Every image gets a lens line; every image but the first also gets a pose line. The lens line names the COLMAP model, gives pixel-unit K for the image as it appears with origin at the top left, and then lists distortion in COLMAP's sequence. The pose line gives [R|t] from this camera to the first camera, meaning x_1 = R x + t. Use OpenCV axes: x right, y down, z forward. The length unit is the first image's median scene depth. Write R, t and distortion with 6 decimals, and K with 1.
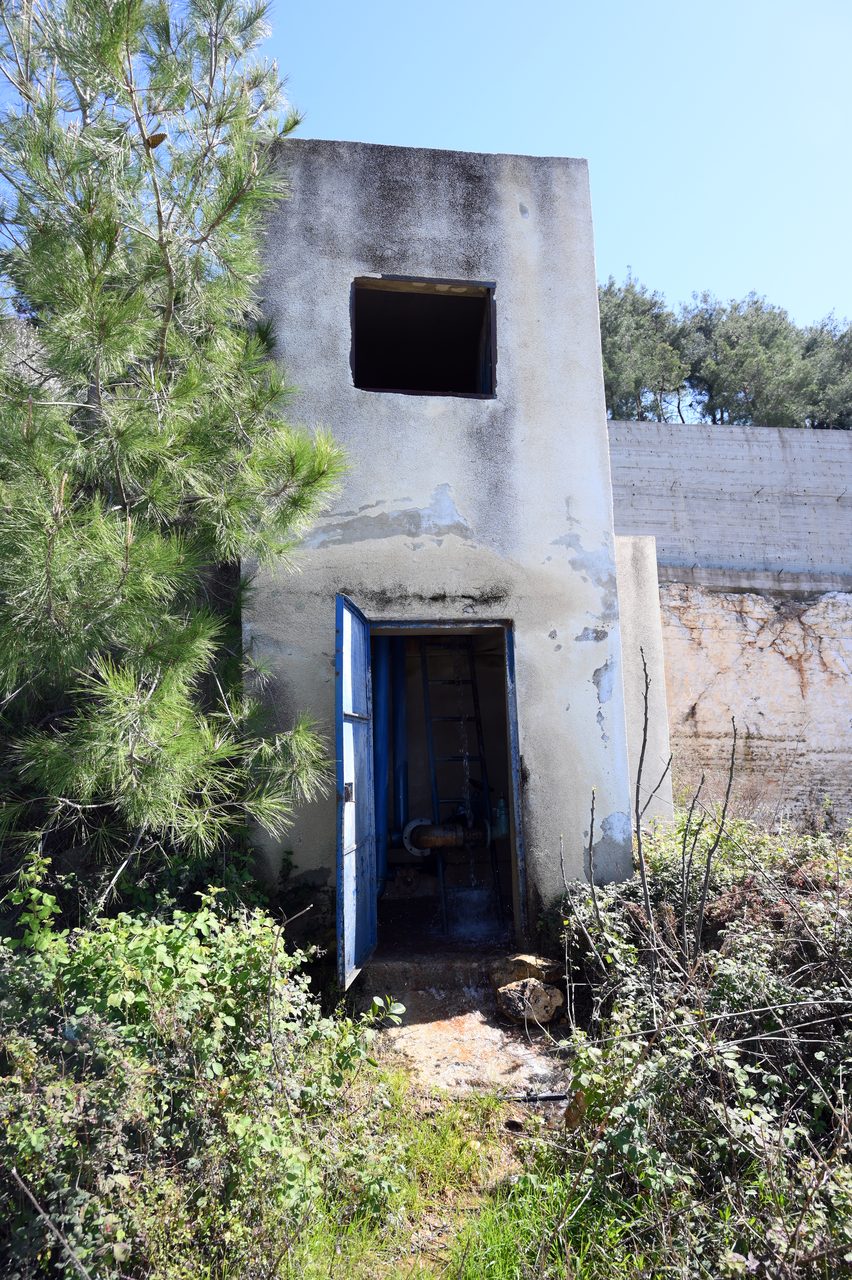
lens RADIAL K [[850.1, 0, 426.0], [0, 850.1, 640.0], [0, 0, 1]] dist [0.003278, -0.003959]
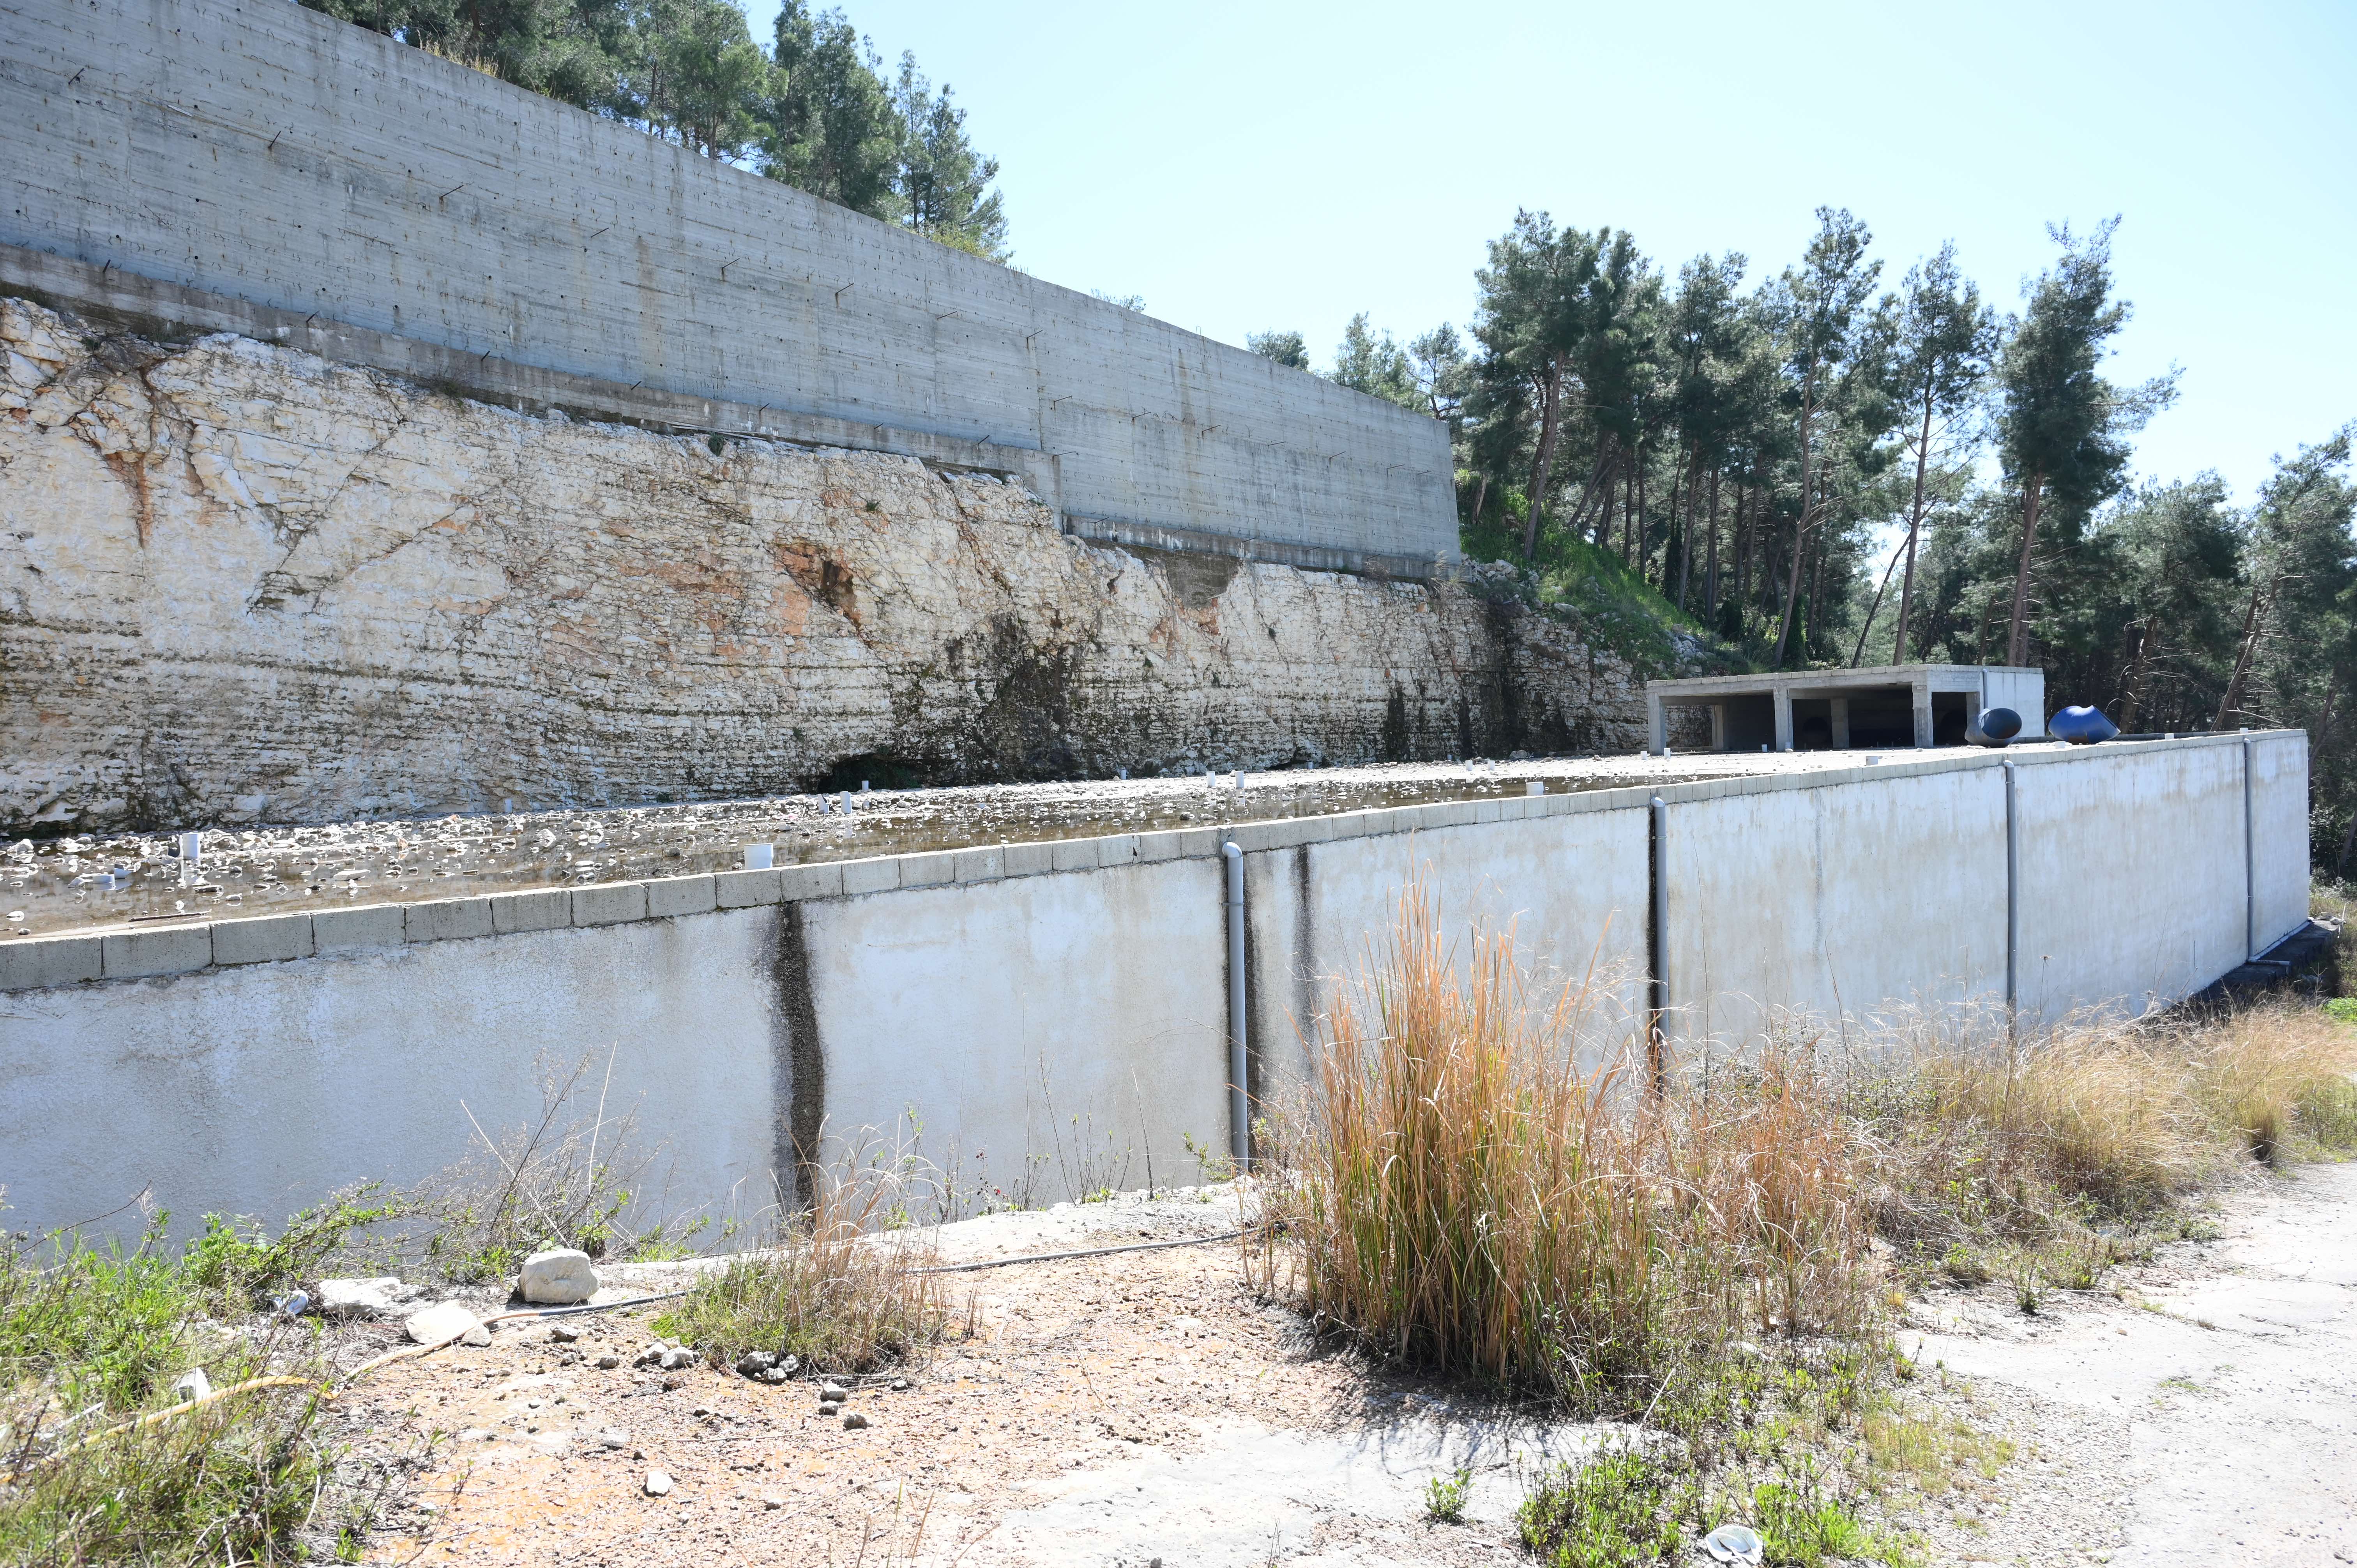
lens RADIAL K [[1559.3, 0, 1165.5], [0, 1559.3, 787.0], [0, 0, 1]] dist [0.005463, -0.006918]
pose [[0.681862, -0.005886, 0.731457, 0.191558], [-0.121161, 0.985246, 0.120874, 0.026241], [-0.721376, -0.171043, 0.671089, -0.025682]]
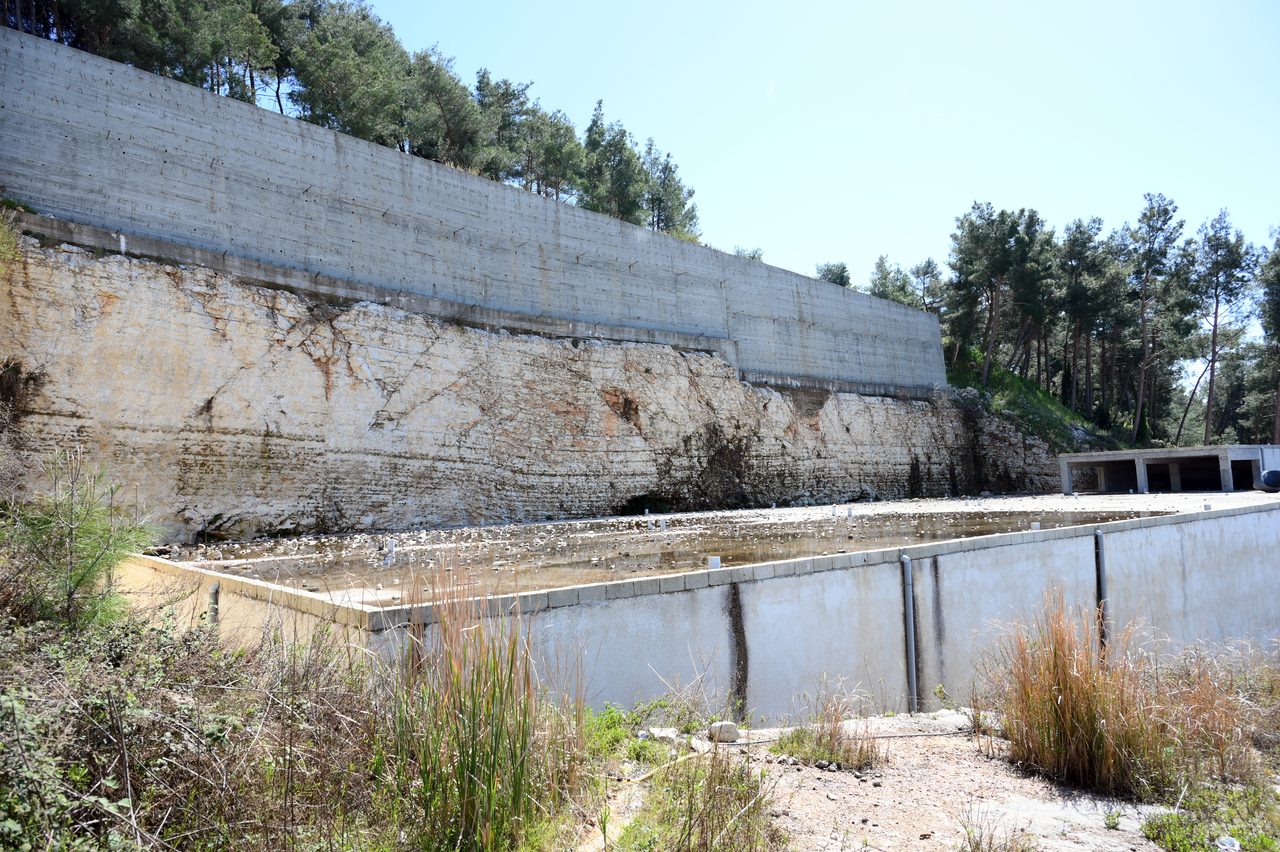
lens RADIAL K [[850.1, 0, 640.0], [0, 850.1, 426.0], [0, 0, 1]] dist [0.003278, -0.003959]
pose [[0.779722, 0.054844, 0.623719, 0.097542], [-0.106863, 0.993197, 0.046259, 0.011448], [-0.616939, -0.102721, 0.780278, -0.040246]]
